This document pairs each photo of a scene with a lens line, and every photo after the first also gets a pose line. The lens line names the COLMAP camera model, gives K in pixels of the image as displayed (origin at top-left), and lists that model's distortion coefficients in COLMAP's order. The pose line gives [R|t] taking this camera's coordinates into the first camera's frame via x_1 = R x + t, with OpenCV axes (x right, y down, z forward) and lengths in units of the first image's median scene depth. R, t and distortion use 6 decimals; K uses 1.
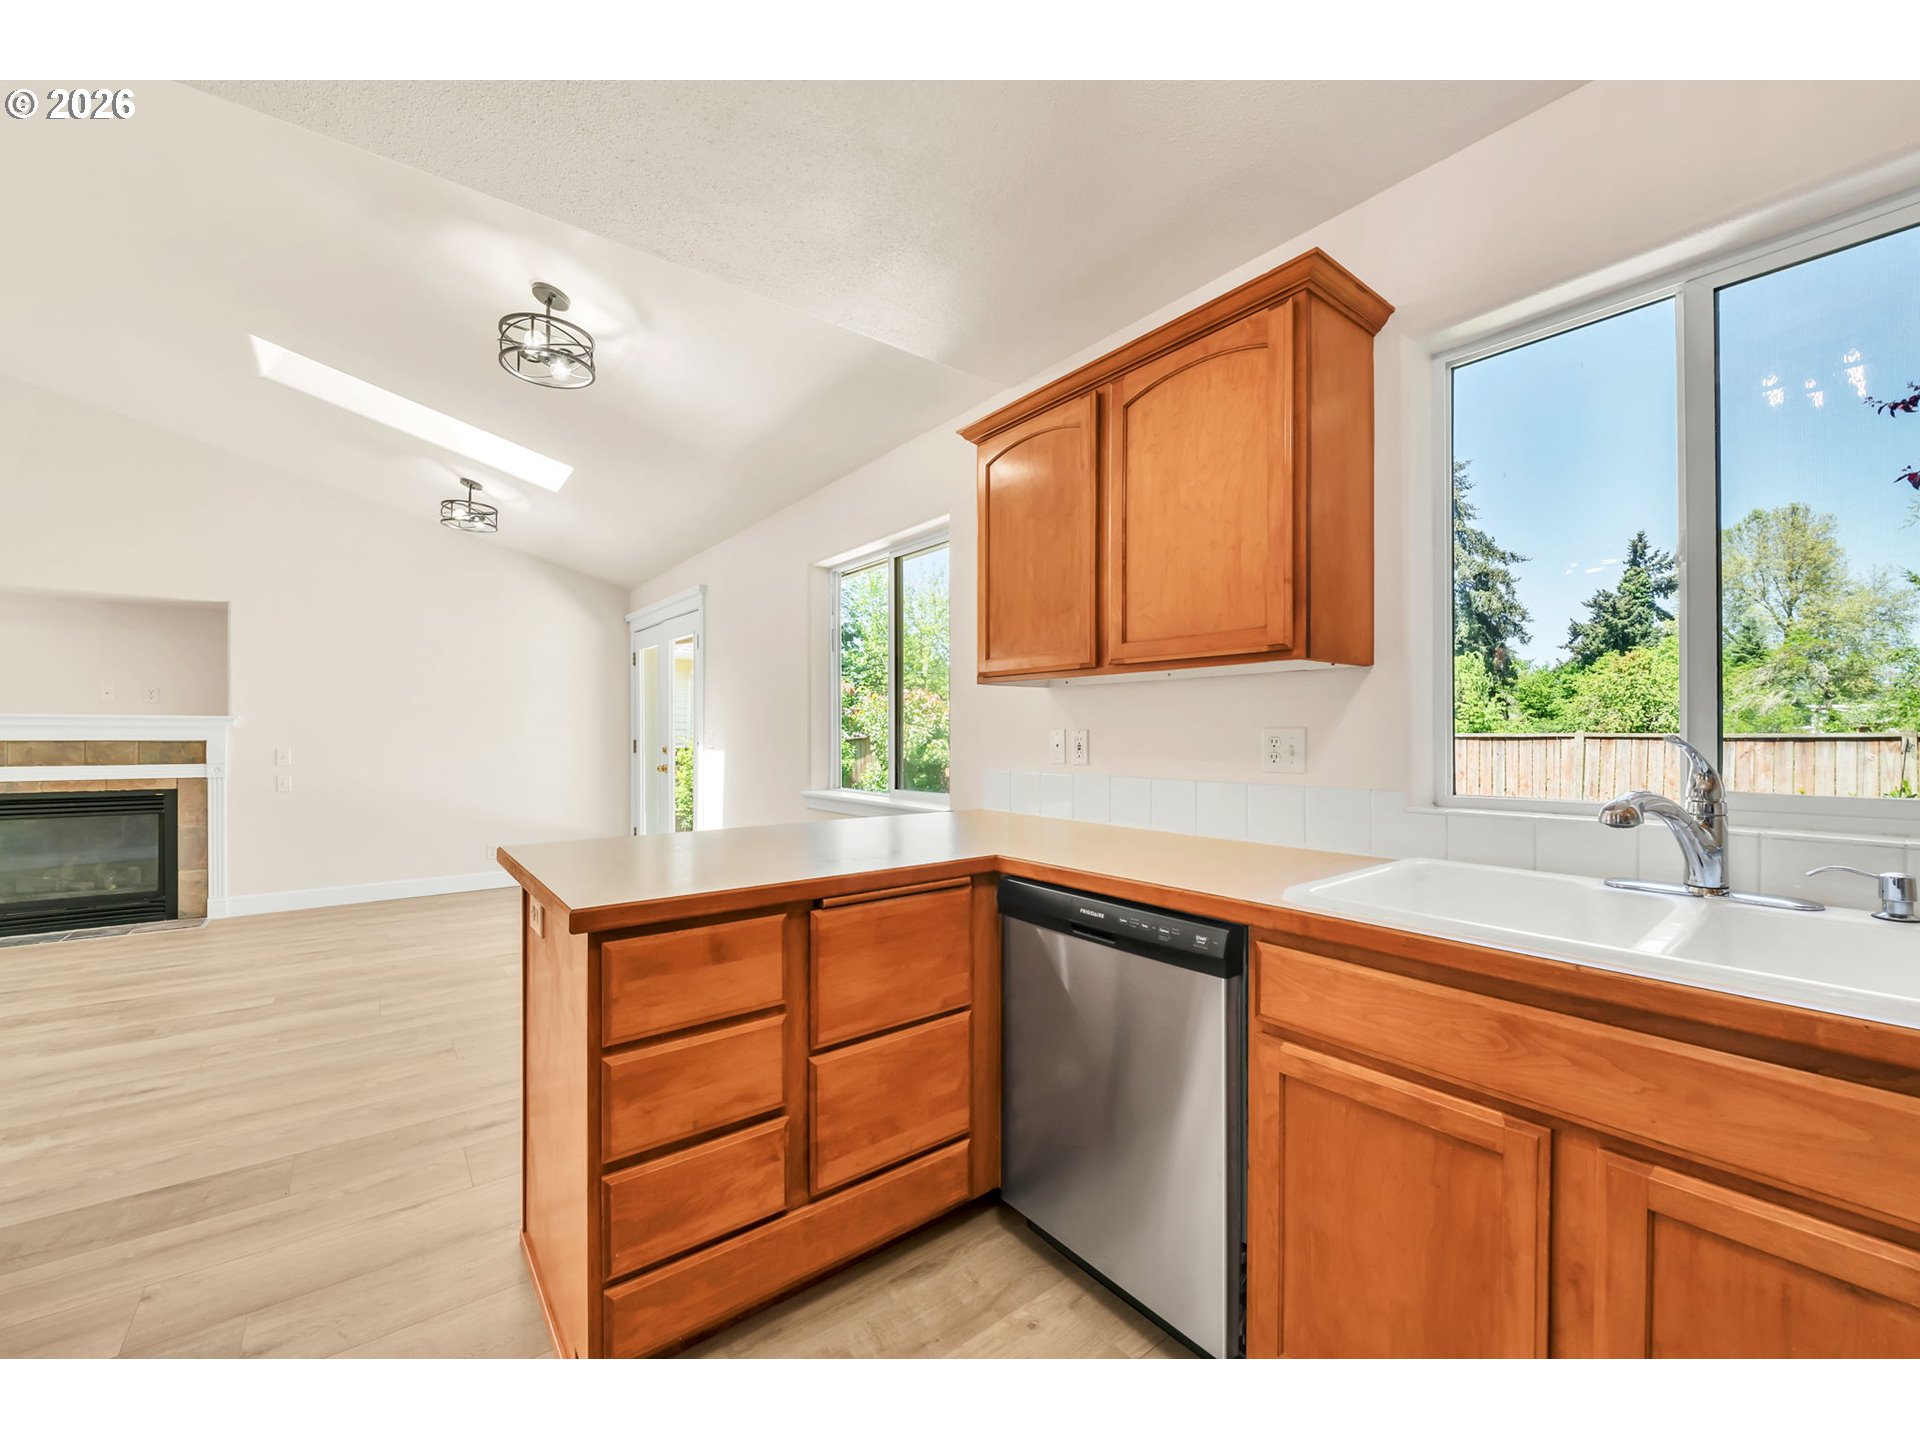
lens RADIAL K [[765.3, 0, 963.4], [0, 765.3, 732.2], [0, 0, 1]] dist [-0.001923, -0.000521]
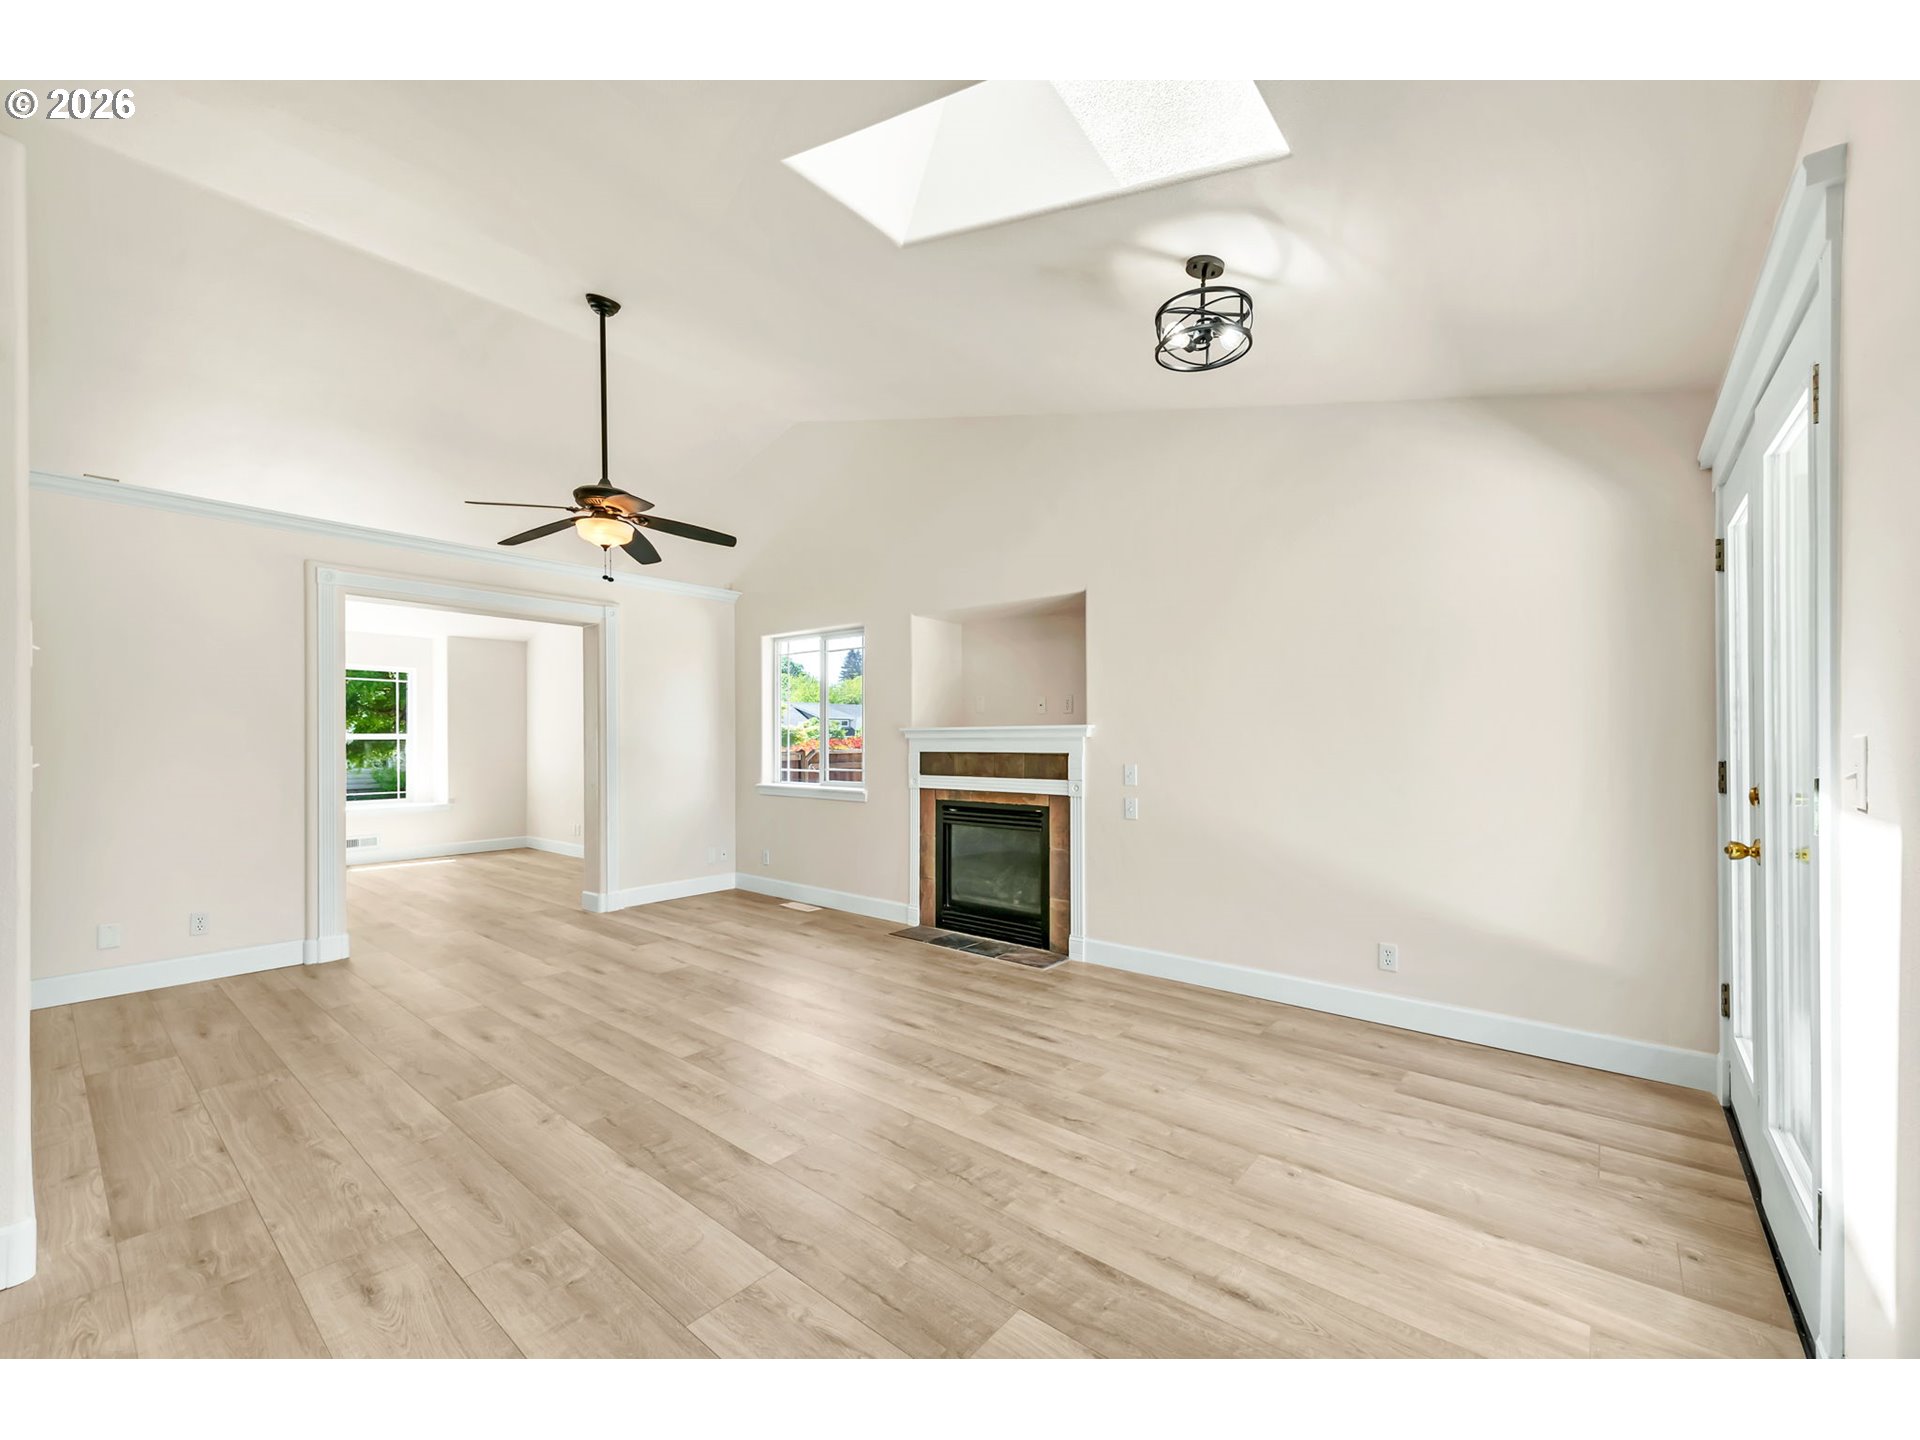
lens RADIAL K [[765.3, 0, 964.8], [0, 765.3, 733.4], [0, 0, 1]] dist [-0.001923, -0.000521]
pose [[0.215215, -0.018117, -0.976399, -0.319484], [0.001205, 0.999832, -0.018286, 0.008313], [0.976566, 0.002759, 0.215201, 1.370098]]
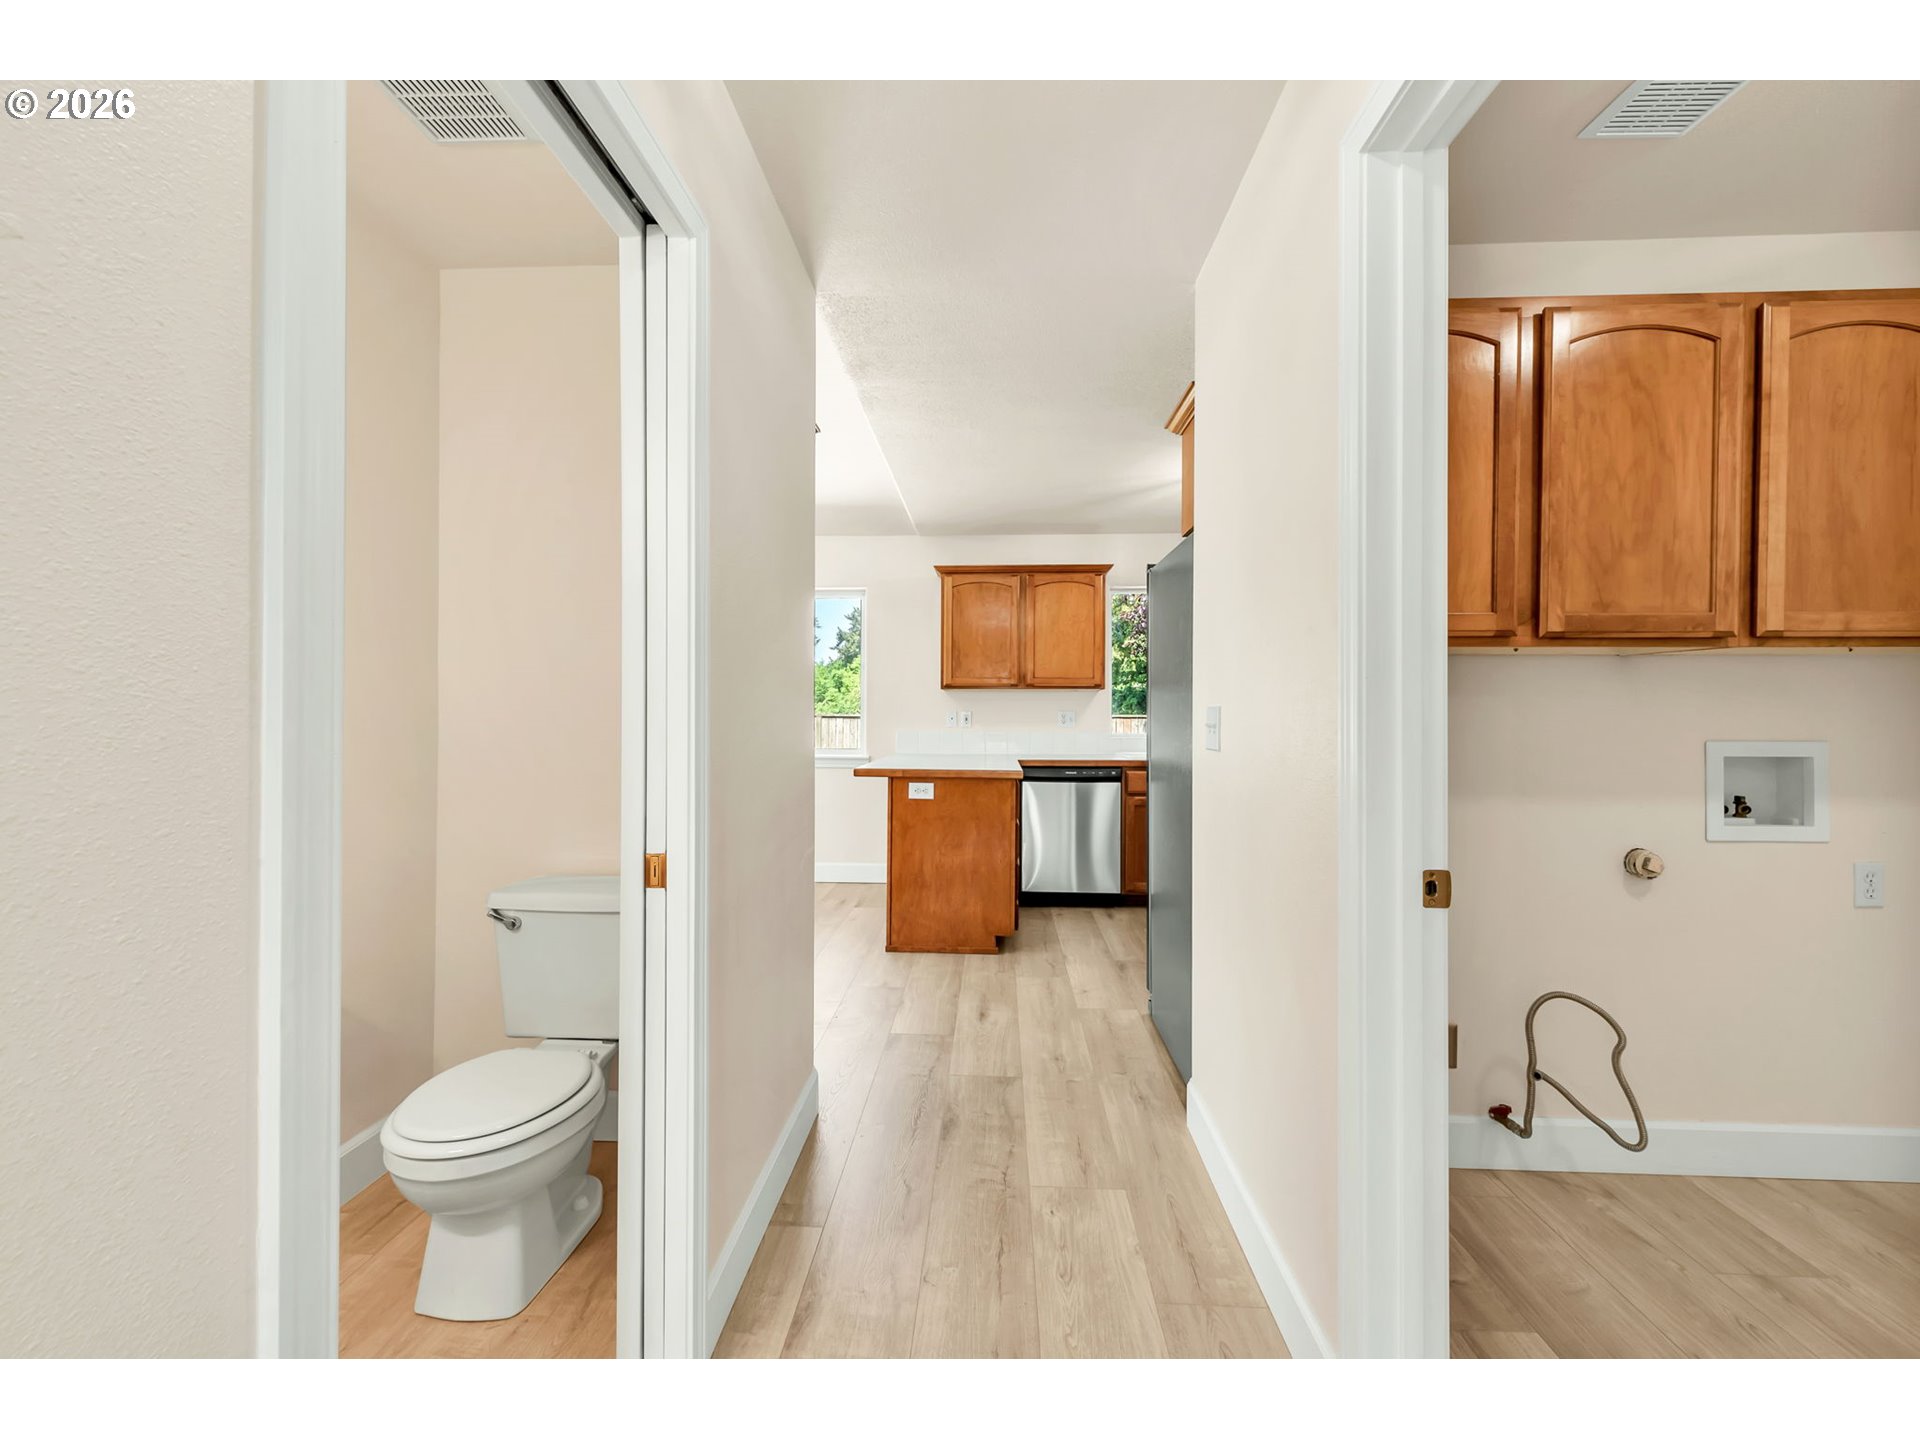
lens RADIAL K [[765.3, 0, 959.3], [0, 765.3, 720.0], [0, 0, 1]] dist [-0.001923, -0.000521]
pose [[0.659259, -0.004738, 0.751901, -1.461824], [-0.000840, 0.999975, 0.007038, 0.006973], [-0.751916, -0.005272, 0.659238, -0.397279]]
